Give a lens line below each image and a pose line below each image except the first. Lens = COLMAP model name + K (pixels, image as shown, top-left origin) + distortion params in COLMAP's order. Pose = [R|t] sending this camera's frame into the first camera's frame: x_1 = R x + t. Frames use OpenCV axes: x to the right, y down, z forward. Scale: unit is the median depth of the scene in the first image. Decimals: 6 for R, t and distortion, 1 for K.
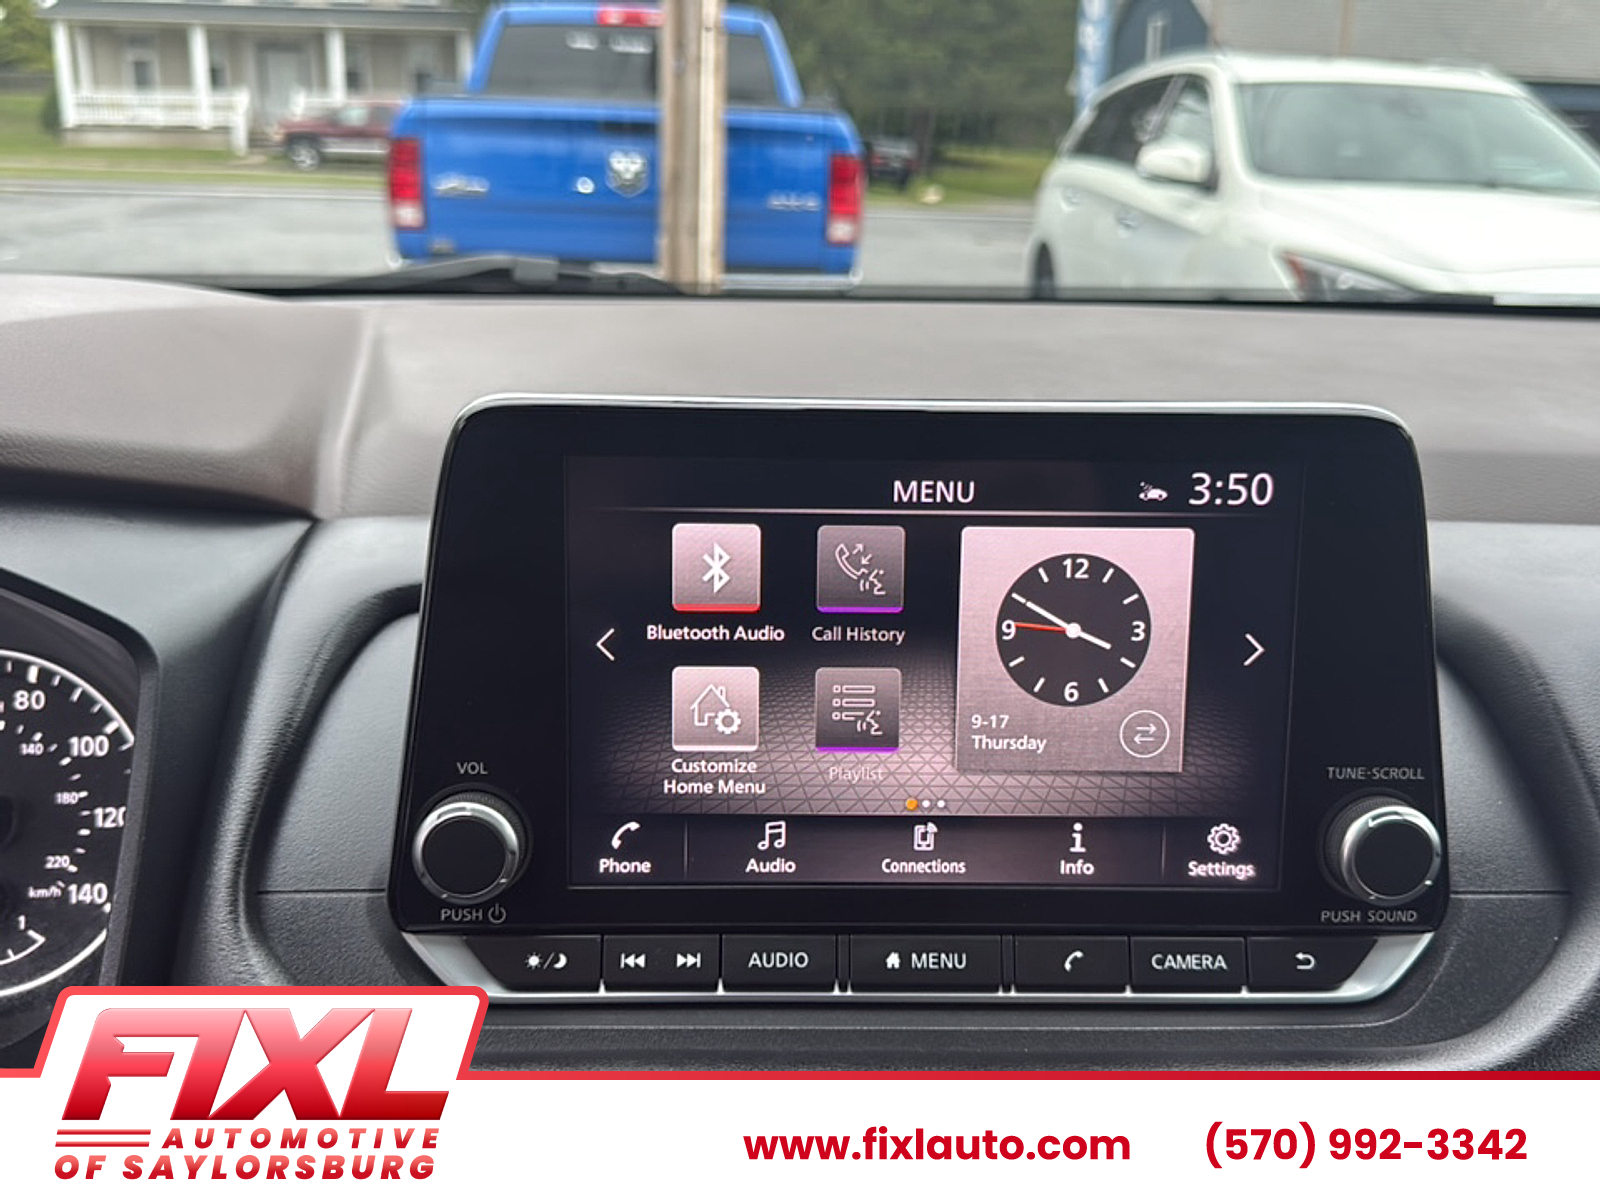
lens RADIAL K [[1476.2, 0, 800.4], [0, 1476.2, 602.3], [0, 0, 1]] dist [0.152699, -0.375698]
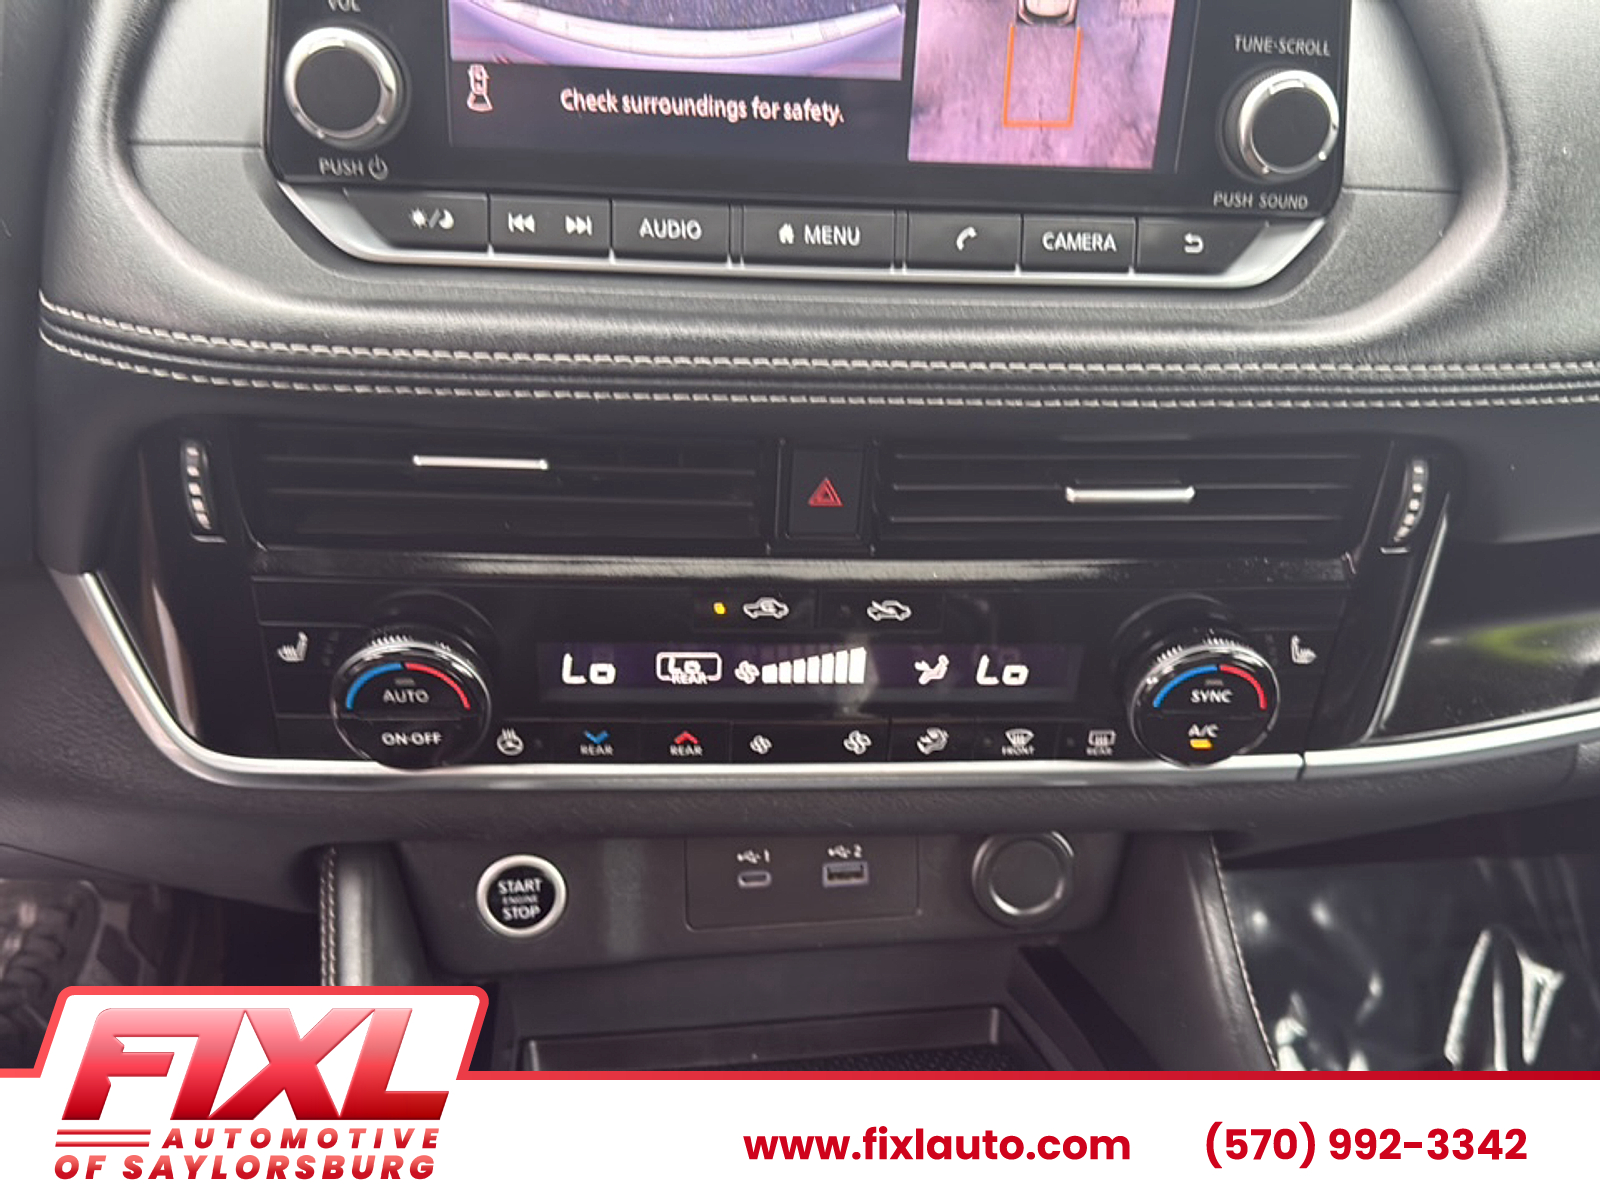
lens RADIAL K [[1474.1, 0, 800.0], [0, 1474.1, 600.0], [0, 0, 1]] dist [0.158656, -0.376192]
pose [[0.998601, 0.012046, 0.051490, 0.022173], [-0.024928, 0.965960, 0.257488, 0.211176], [-0.046635, -0.258412, 0.964909, -0.021854]]
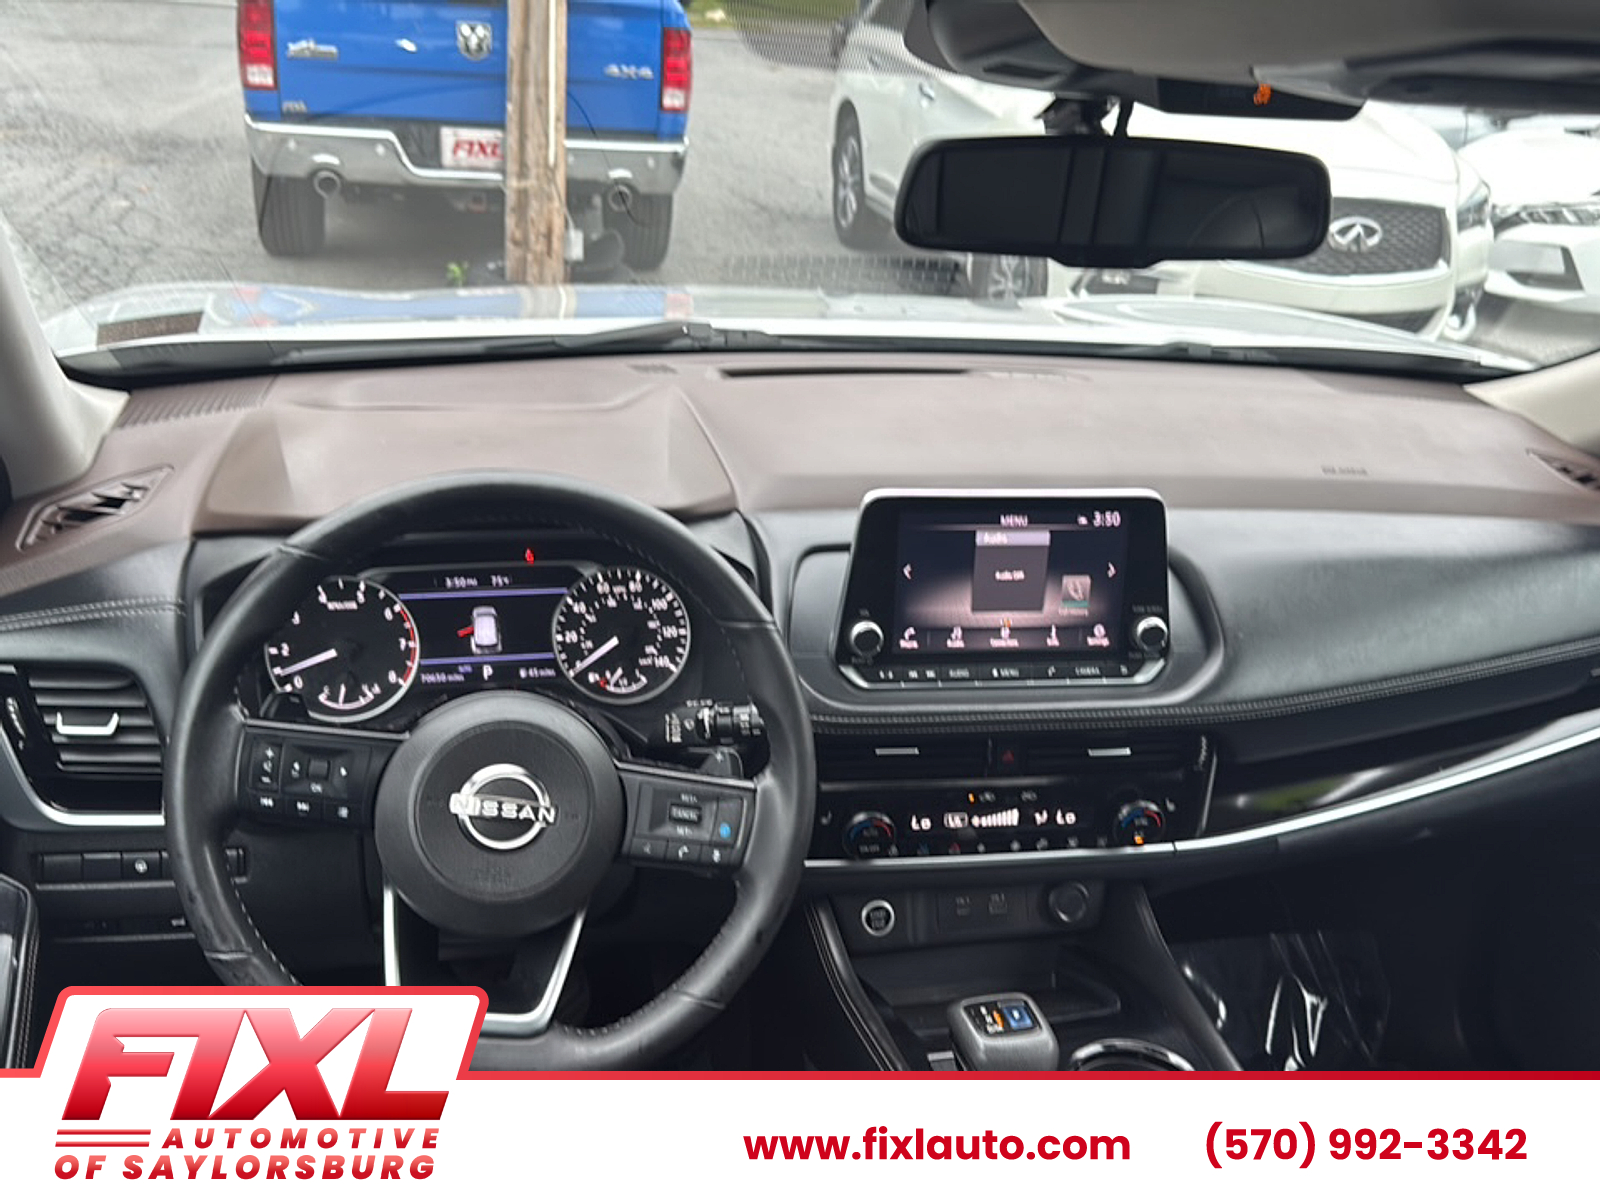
lens RADIAL K [[1463.9, 0, 809.1], [0, 1463.9, 604.0], [0, 0, 1]] dist [0.181858, -0.408733]
pose [[0.988017, -0.014617, 0.153650, -0.741426], [-0.003699, 0.992977, 0.118251, -0.243008], [-0.154300, -0.117402, 0.981024, -1.798791]]
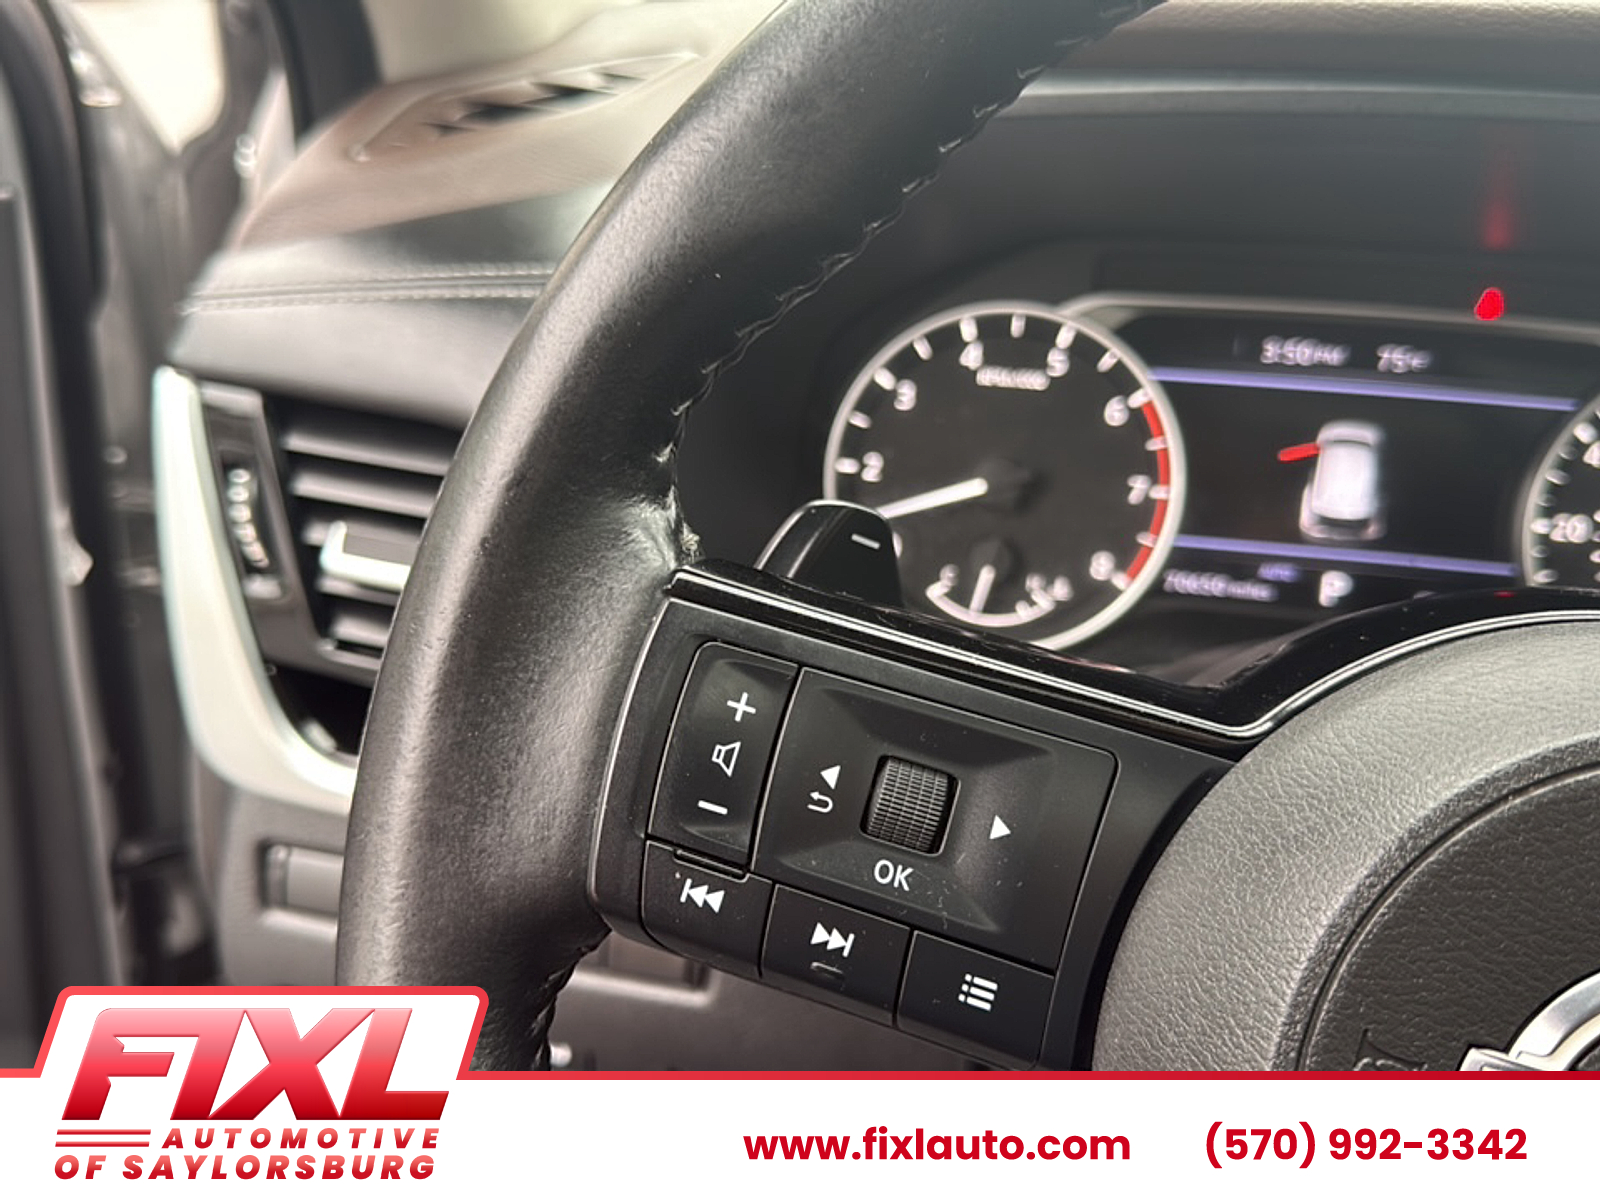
lens RADIAL K [[1476.2, 0, 800.4], [0, 1476.2, 602.3], [0, 0, 1]] dist [0.152699, -0.375698]
pose [[0.962080, 0.126231, -0.241801, -1.044521], [-0.091645, 0.984531, 0.149329, 0.117680], [0.256910, -0.121507, 0.958766, -0.054128]]
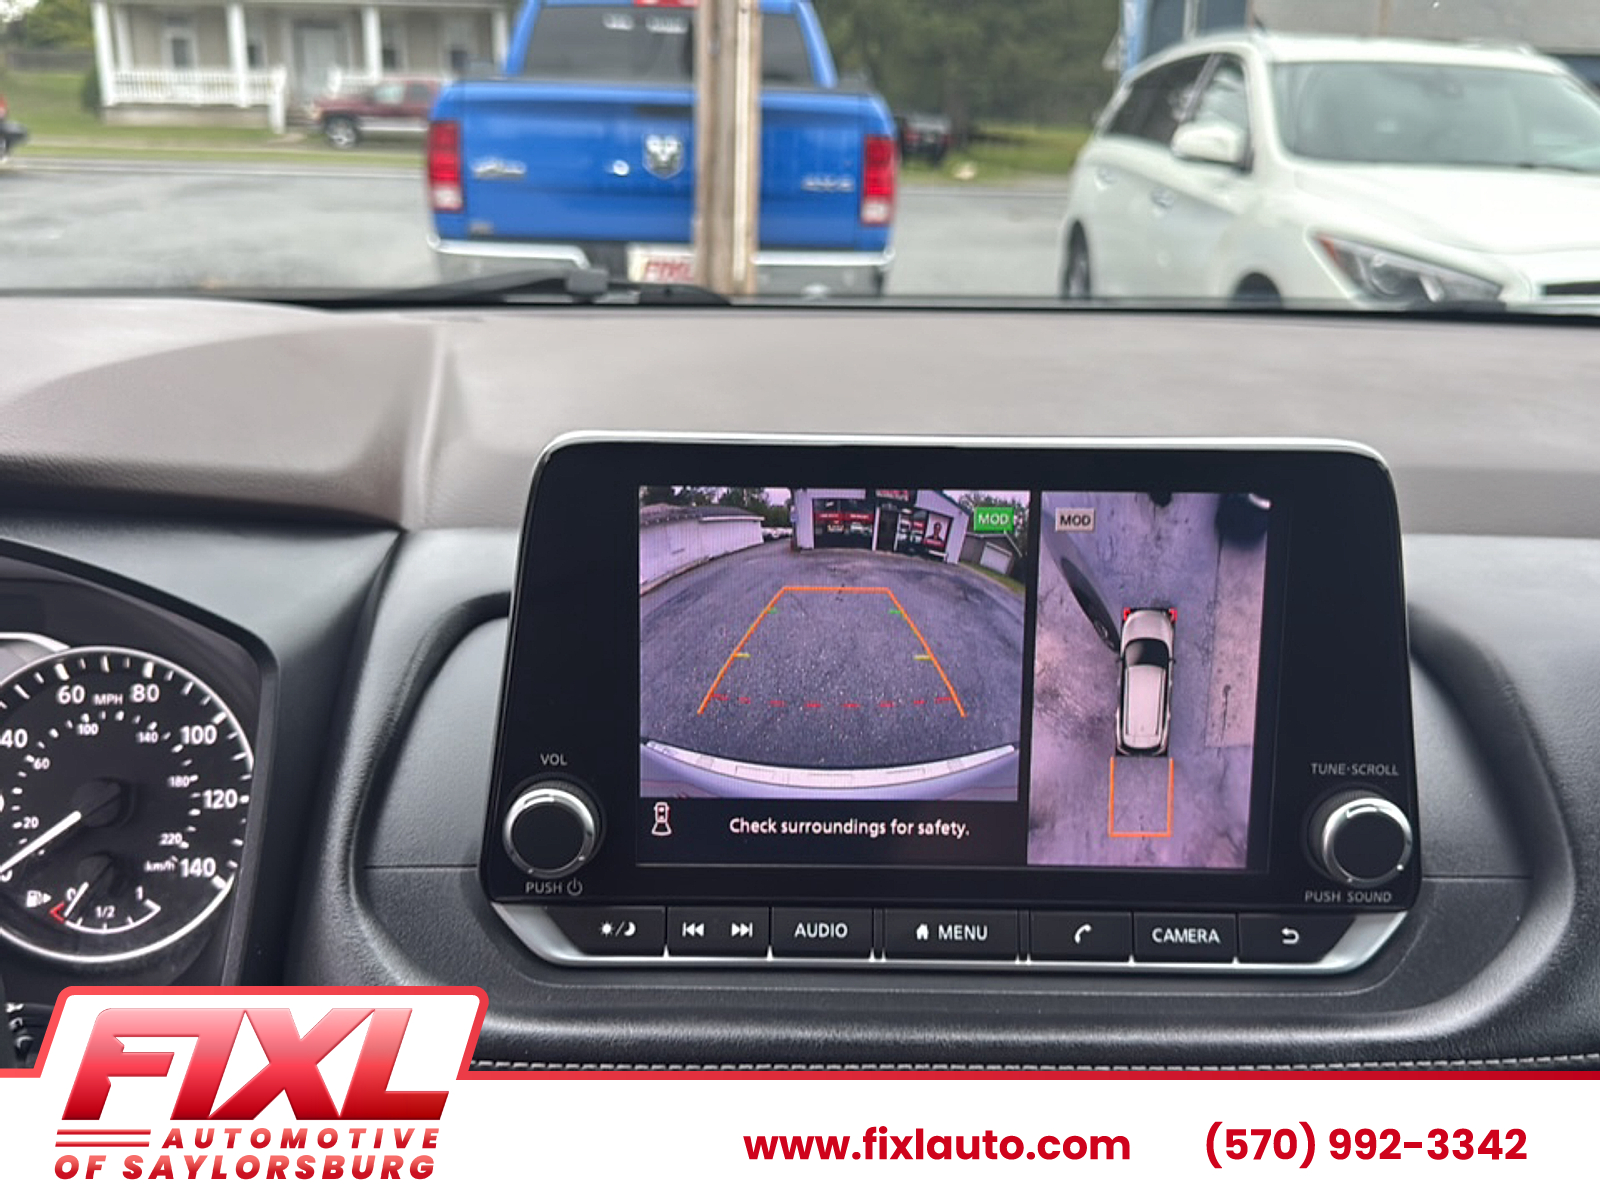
lens RADIAL K [[1474.1, 0, 800.0], [0, 1474.1, 600.0], [0, 0, 1]] dist [0.158656, -0.376192]
pose [[0.999761, 0.003987, -0.021487, -0.007145], [-0.003678, 0.999890, 0.014381, -0.026275], [0.021542, -0.014298, 0.999666, -0.122189]]
